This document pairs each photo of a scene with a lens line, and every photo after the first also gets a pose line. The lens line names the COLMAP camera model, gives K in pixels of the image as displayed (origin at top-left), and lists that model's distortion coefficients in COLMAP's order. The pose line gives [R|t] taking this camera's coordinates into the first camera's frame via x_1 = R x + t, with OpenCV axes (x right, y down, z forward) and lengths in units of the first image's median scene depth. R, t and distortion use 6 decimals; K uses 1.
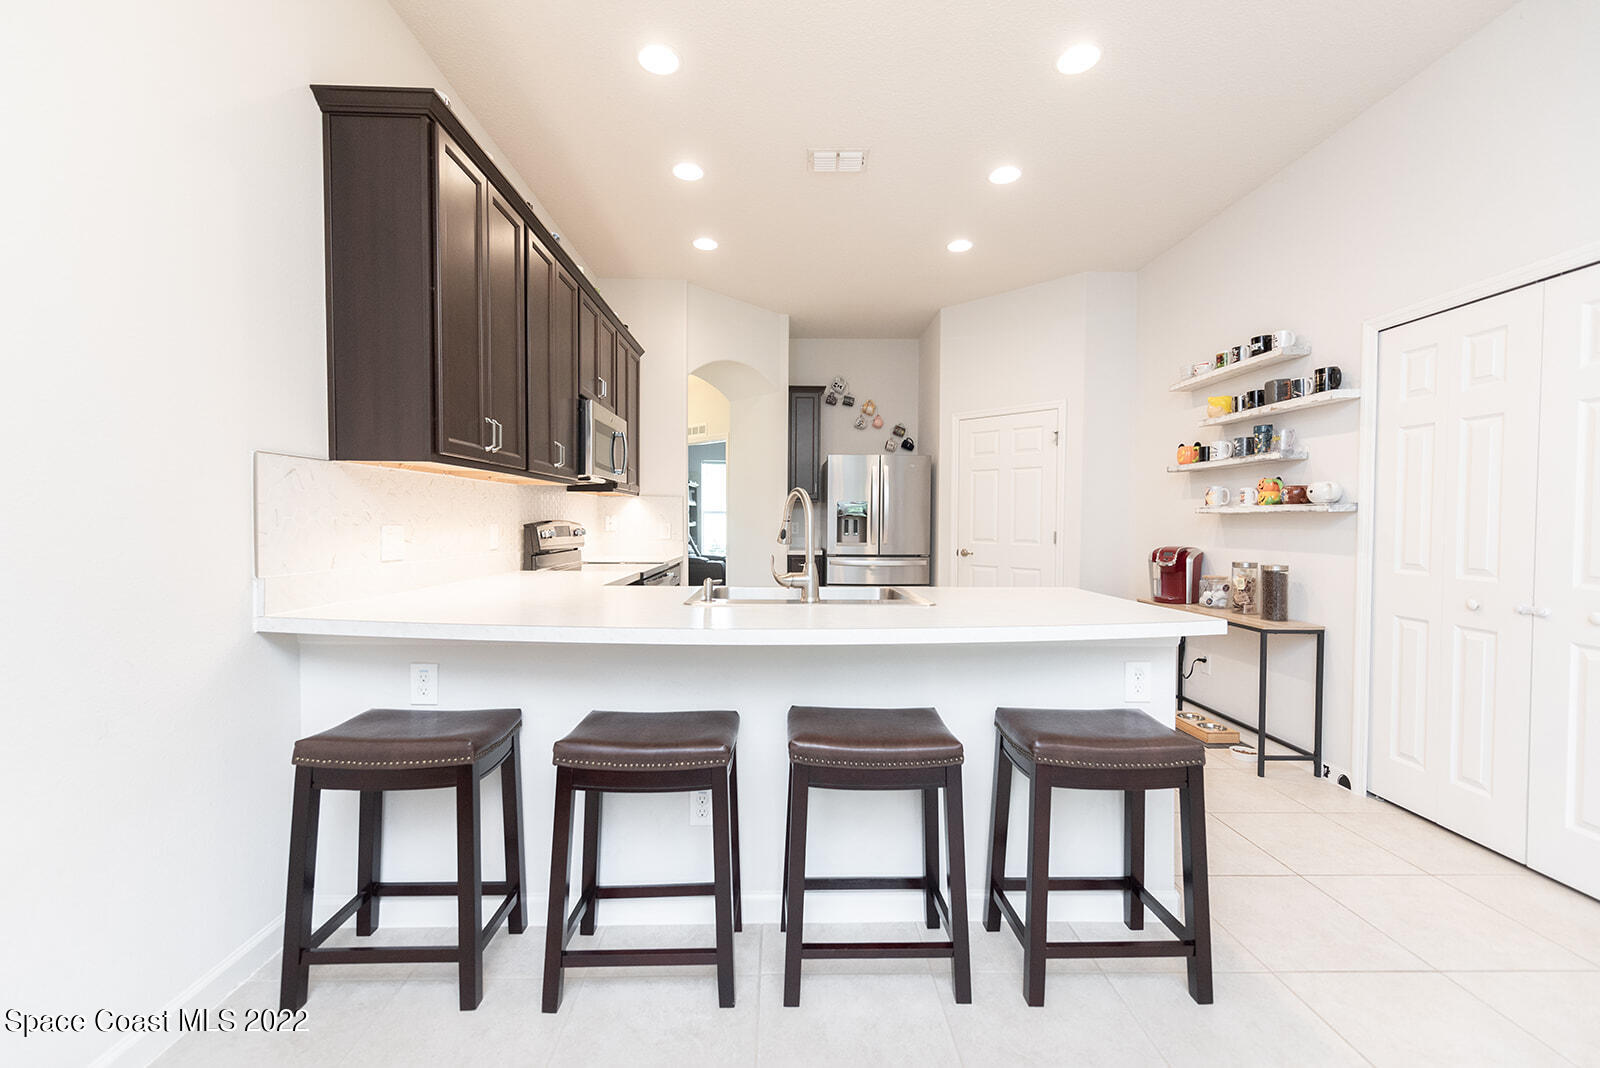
lens RADIAL K [[638.2, 0, 794.3], [0, 638.2, 527.5], [0, 0, 1]] dist [0.009725, -0.001537]
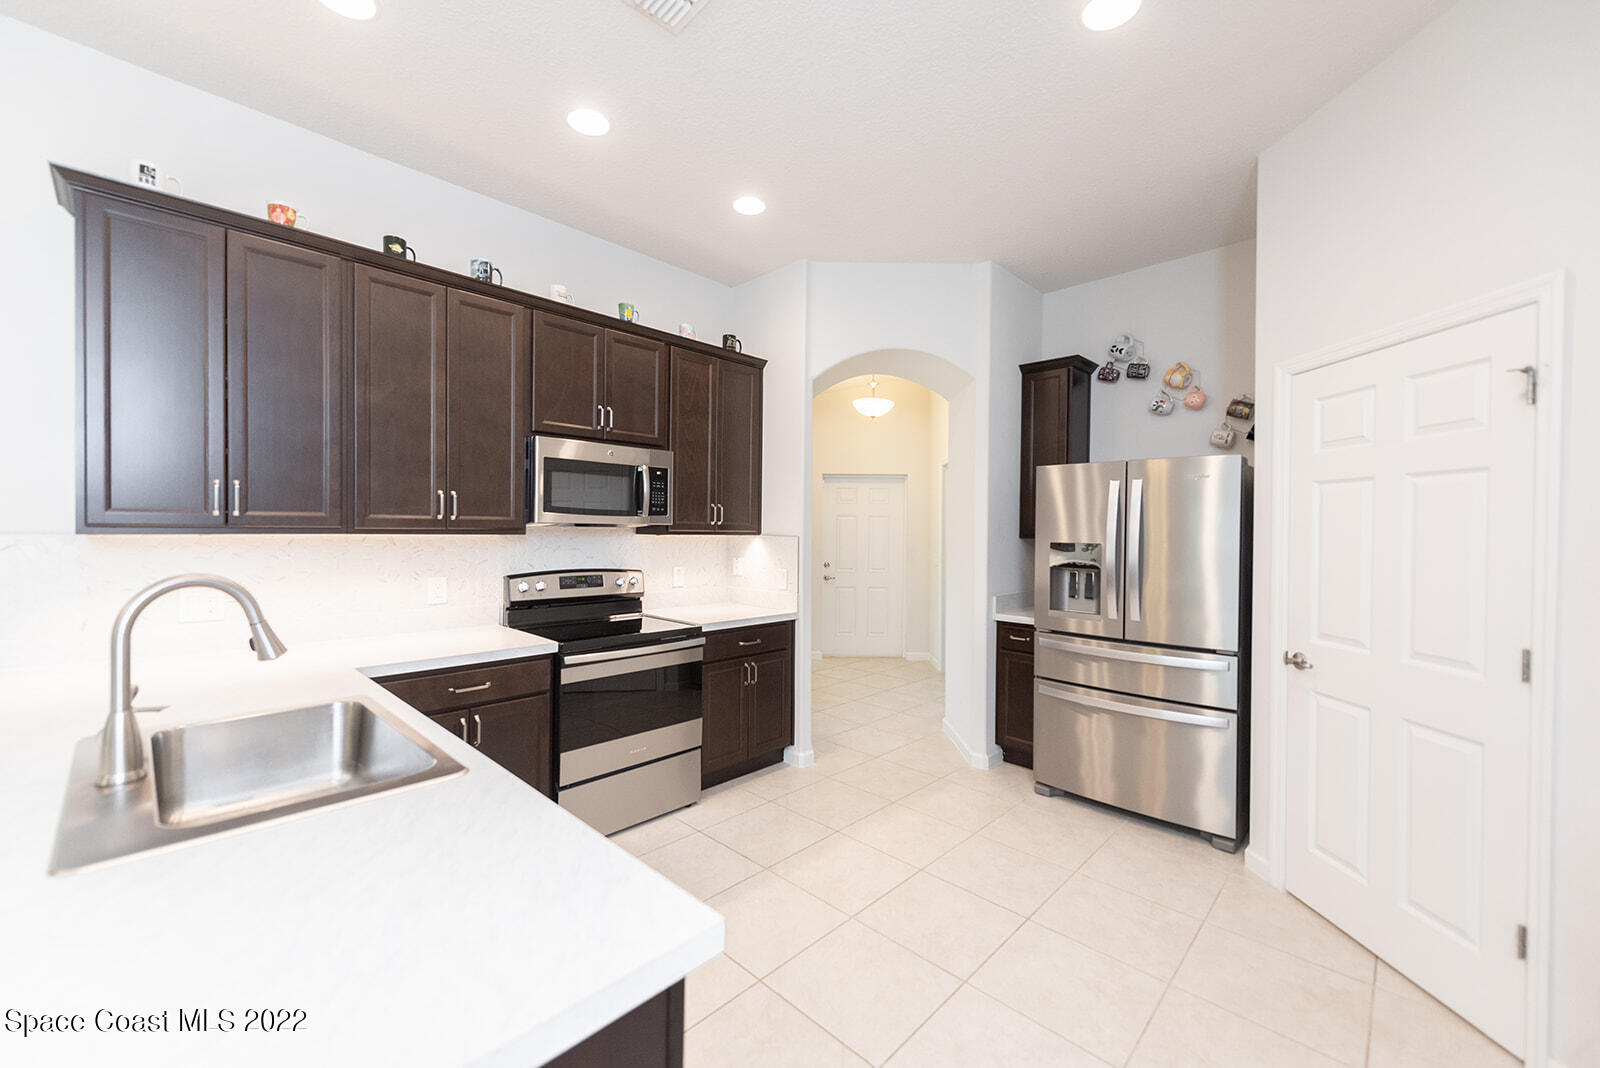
lens RADIAL K [[638.2, 0, 793.3], [0, 638.2, 533.2], [0, 0, 1]] dist [0.009725, -0.001537]
pose [[0.699105, 0.009369, -0.714958, 0.290062], [-0.017578, 0.999837, -0.004087, -0.037526], [0.714803, 0.015425, 0.699156, 0.350567]]
